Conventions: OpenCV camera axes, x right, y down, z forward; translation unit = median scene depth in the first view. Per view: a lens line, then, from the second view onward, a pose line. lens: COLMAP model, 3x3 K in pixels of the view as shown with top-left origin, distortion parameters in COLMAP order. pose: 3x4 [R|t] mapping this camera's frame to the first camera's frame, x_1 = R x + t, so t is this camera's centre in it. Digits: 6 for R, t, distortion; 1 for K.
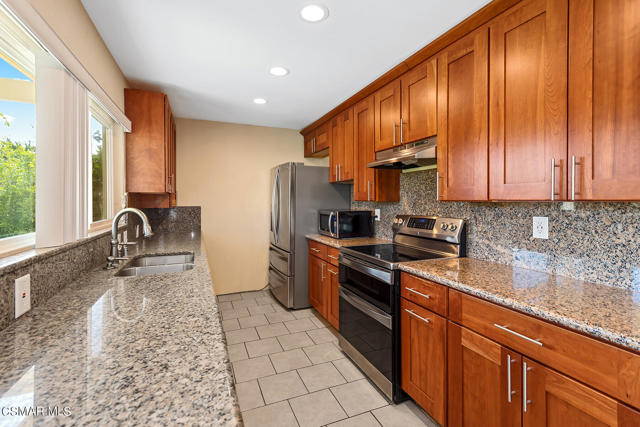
lens RADIAL K [[293.3, 0, 320.5], [0, 293.3, 199.8], [0, 0, 1]] dist [0.016618, -0.004227]
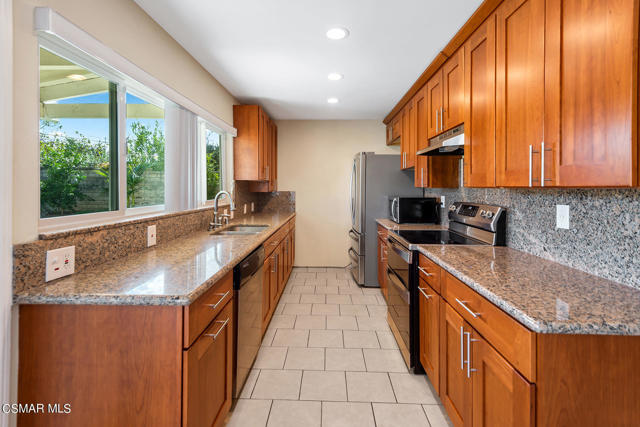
lens RADIAL K [[293.3, 0, 313.6], [0, 293.3, 187.0], [0, 0, 1]] dist [0.016618, -0.004227]
pose [[0.911128, 0.005439, -0.412088, 0.290864], [-0.004780, 0.999985, 0.002631, 0.001714], [0.412096, -0.000428, 0.911140, -0.116197]]
